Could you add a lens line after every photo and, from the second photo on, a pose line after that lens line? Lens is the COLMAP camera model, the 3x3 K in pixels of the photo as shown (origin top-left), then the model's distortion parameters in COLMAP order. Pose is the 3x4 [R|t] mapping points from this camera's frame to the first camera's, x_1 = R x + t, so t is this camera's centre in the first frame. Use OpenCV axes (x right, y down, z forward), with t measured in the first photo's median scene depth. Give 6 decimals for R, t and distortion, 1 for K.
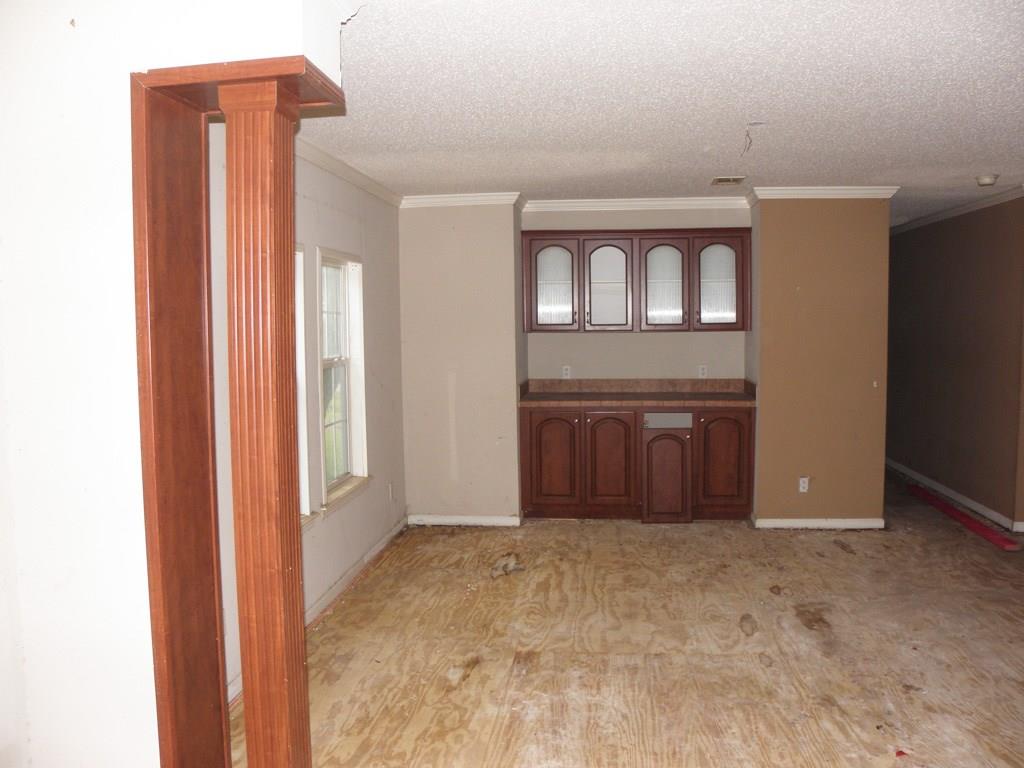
lens RADIAL K [[793.4, 0, 523.0], [0, 793.4, 387.6], [0, 0, 1]] dist [-0.152578, 0.107797]
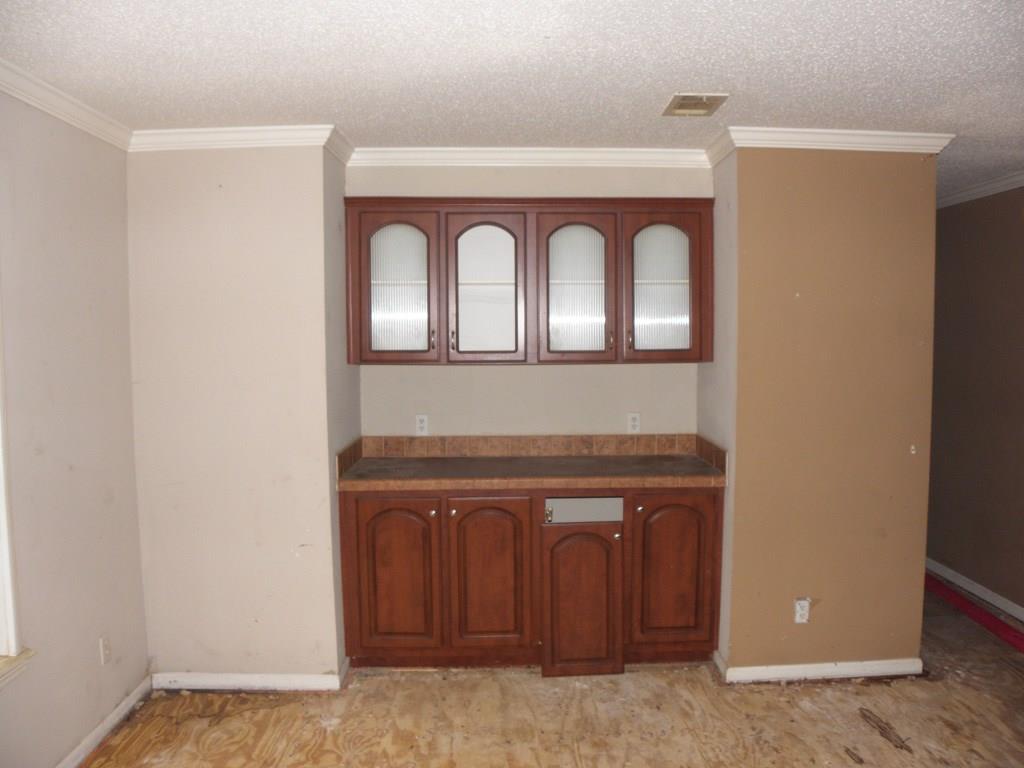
lens RADIAL K [[793.4, 0, 523.0], [0, 793.4, 387.6], [0, 0, 1]] dist [-0.152578, 0.107797]
pose [[0.990347, -0.001943, 0.138597, 0.051664], [0.003743, 0.999912, -0.012729, -0.044740], [-0.138560, 0.013125, 0.990267, 0.394243]]
